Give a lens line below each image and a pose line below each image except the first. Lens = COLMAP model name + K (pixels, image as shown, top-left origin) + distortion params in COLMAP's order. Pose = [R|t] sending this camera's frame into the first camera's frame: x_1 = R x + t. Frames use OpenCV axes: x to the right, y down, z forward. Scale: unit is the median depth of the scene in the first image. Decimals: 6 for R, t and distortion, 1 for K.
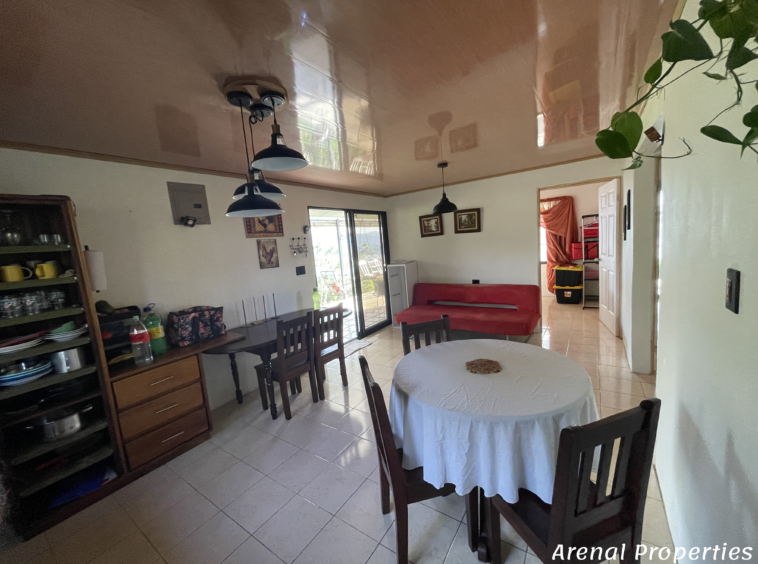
lens RADIAL K [[305.0, 0, 379.0], [0, 305.0, 282.0], [0, 0, 1]] dist [-0.000924, -0.000044]
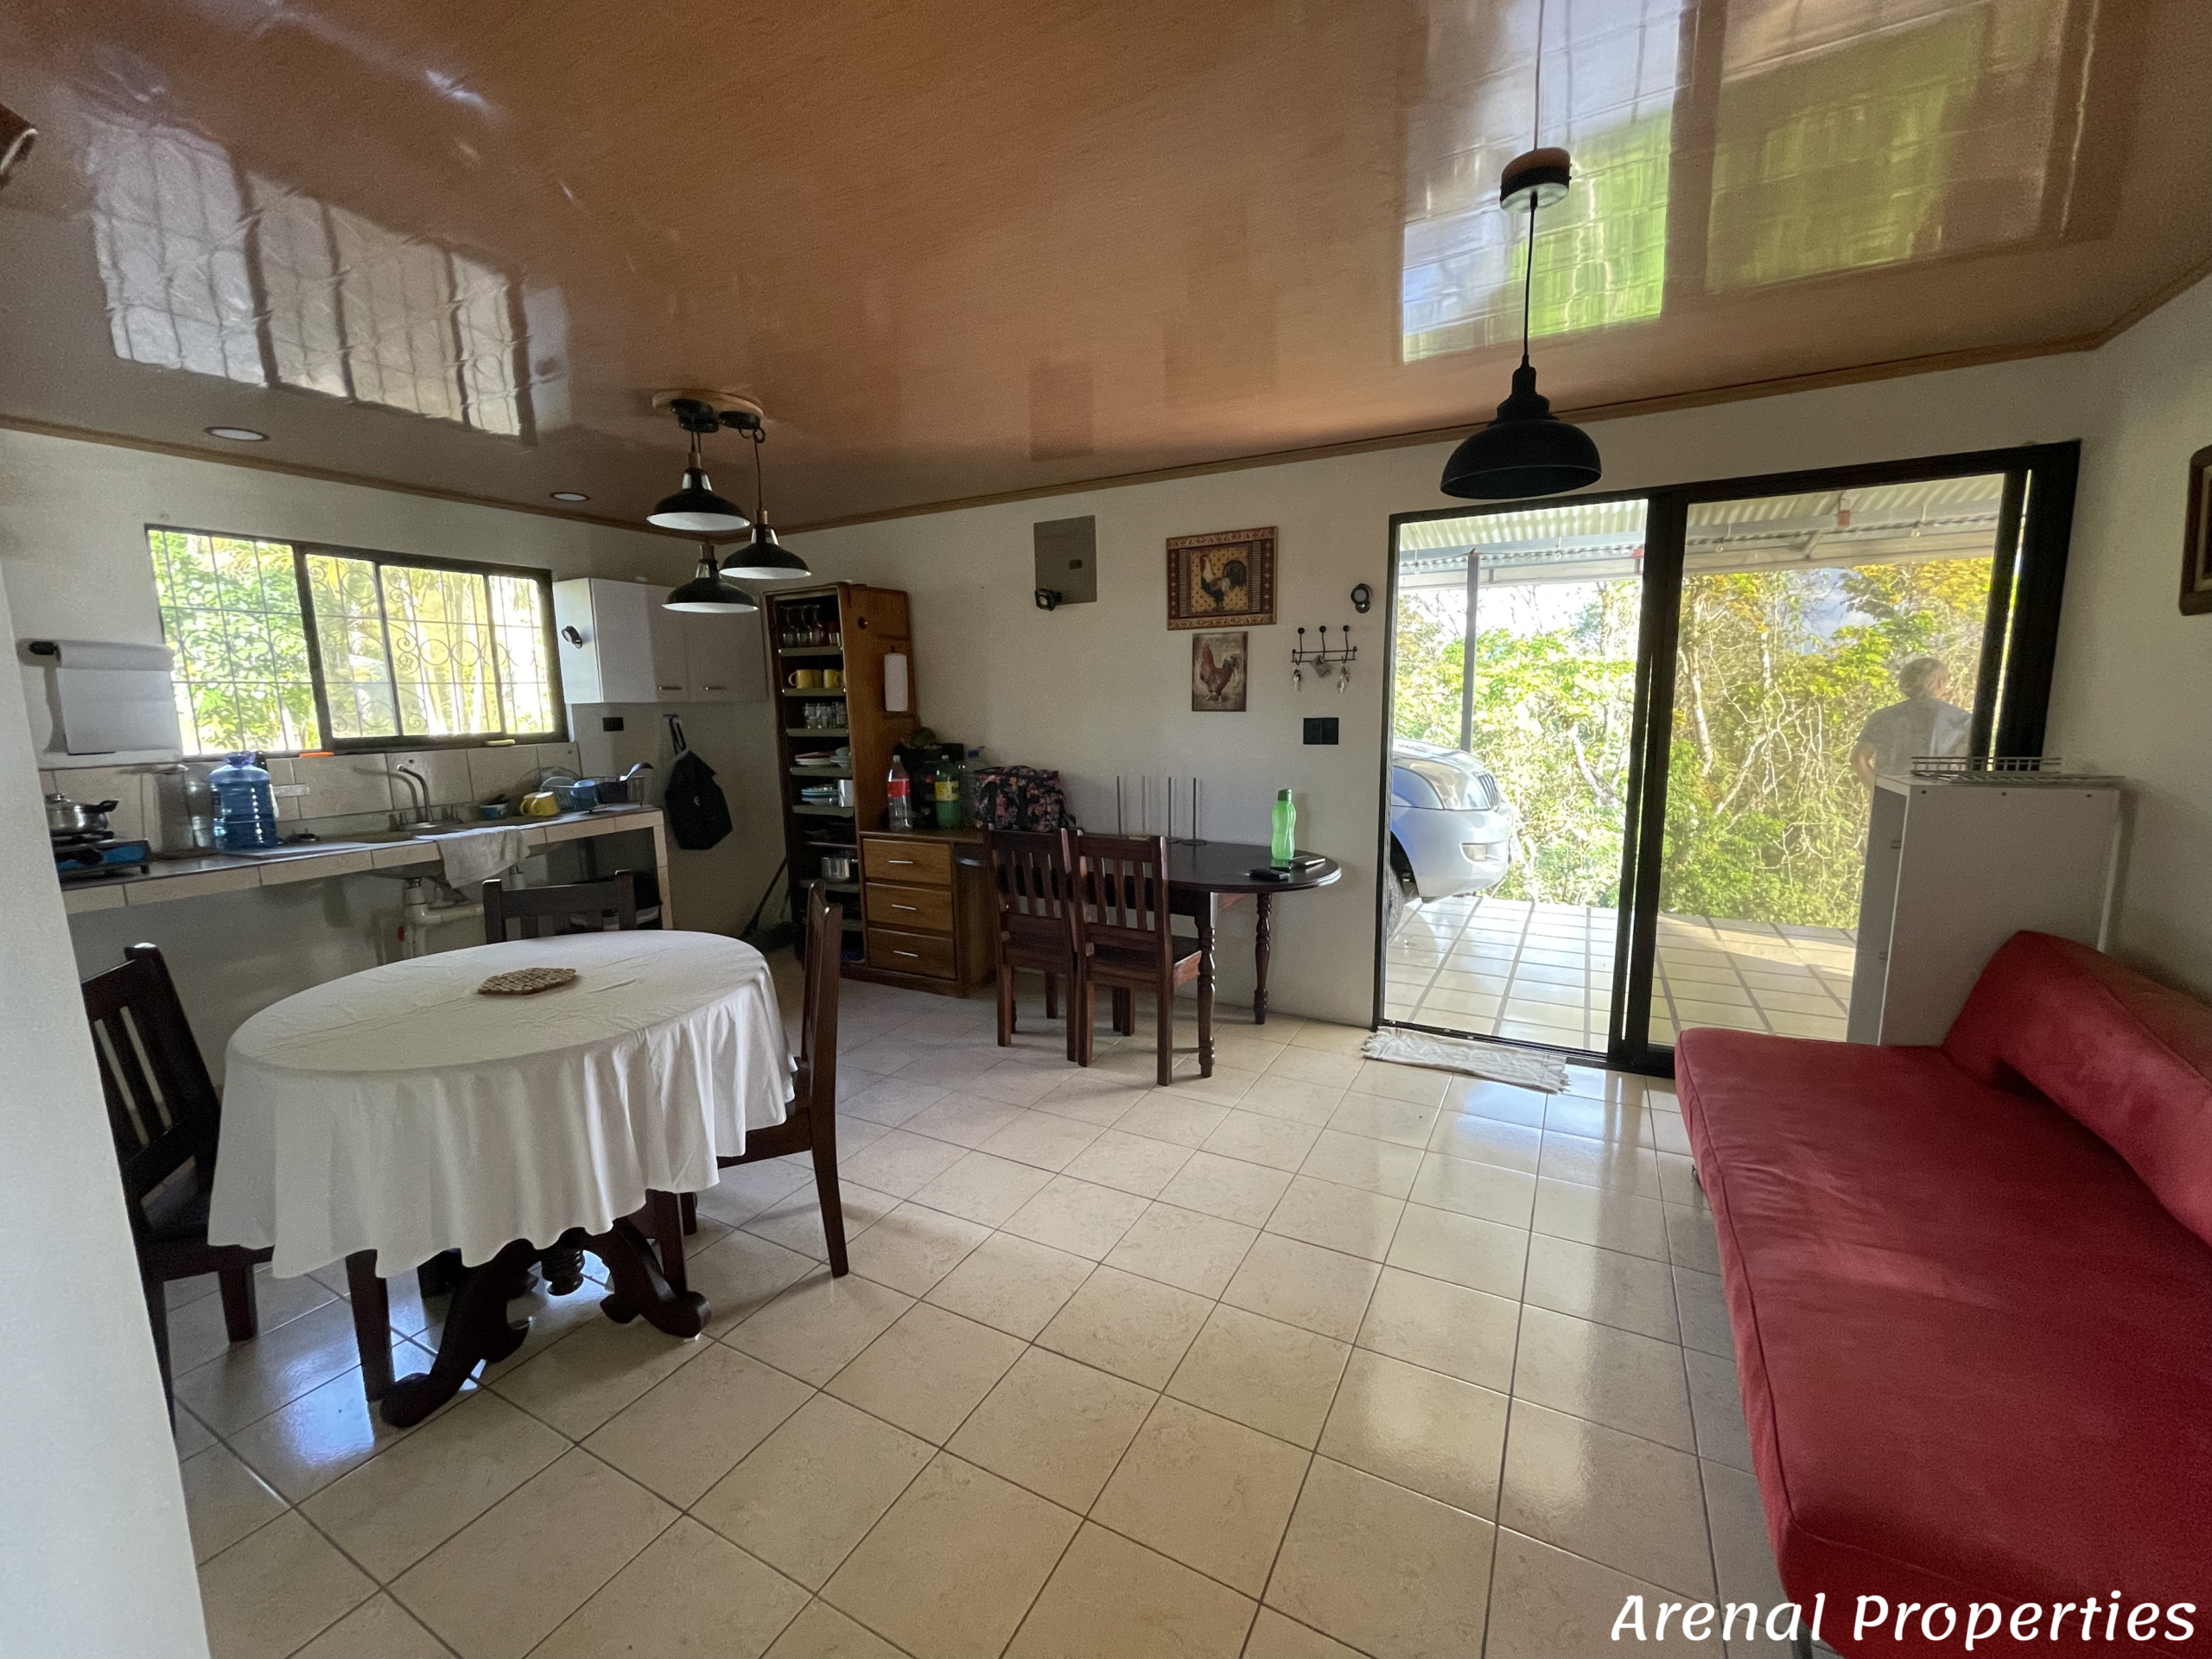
lens RADIAL K [[888.9, 0, 1112.4], [0, 888.9, 835.7], [0, 0, 1]] dist [-0.001959, 0.000029]
pose [[0.112484, 0.241991, -0.963736, 0.912465], [-0.114627, 0.966577, 0.229326, -0.170108], [0.987020, 0.084674, 0.136463, 0.940496]]
